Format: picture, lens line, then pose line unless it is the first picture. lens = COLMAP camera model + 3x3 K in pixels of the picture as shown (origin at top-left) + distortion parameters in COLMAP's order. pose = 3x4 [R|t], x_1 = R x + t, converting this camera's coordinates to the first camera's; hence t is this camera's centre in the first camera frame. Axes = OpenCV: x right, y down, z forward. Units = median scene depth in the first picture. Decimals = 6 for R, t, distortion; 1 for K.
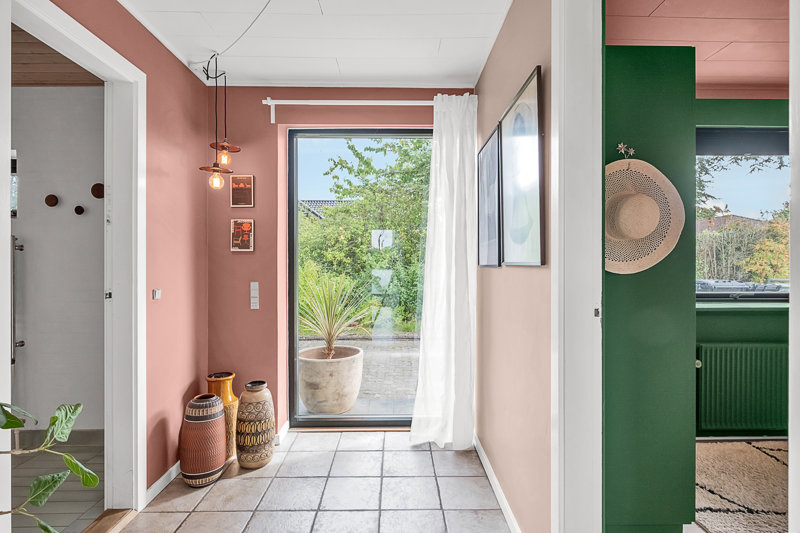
lens RADIAL K [[402.2, 0, 401.5], [0, 402.2, 264.1], [0, 0, 1]] dist [-0.004663, -0.000576]
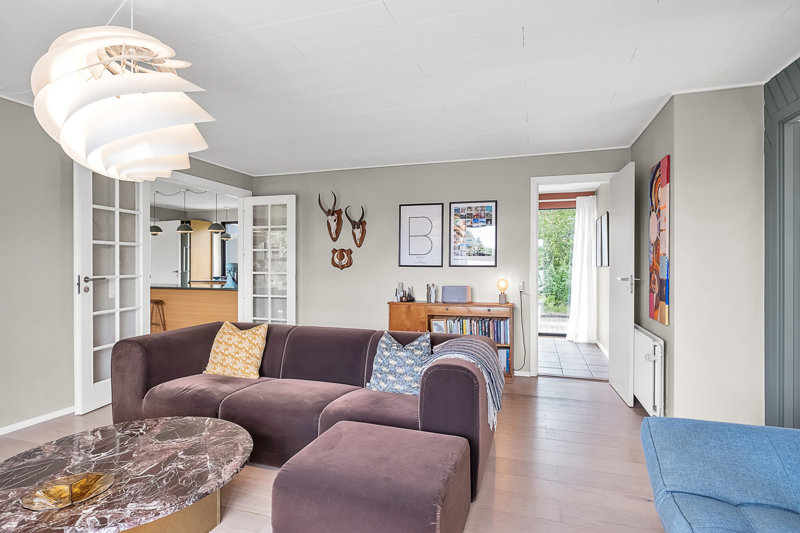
lens RADIAL K [[411.6, 0, 397.7], [0, 411.6, 263.1], [0, 0, 1]] dist [0.004095, 0.000484]
pose [[0.943170, -0.000831, -0.332310, -0.036700], [-0.001748, 0.999971, -0.007461, 0.003640], [0.332306, 0.007618, 0.943141, -0.556177]]
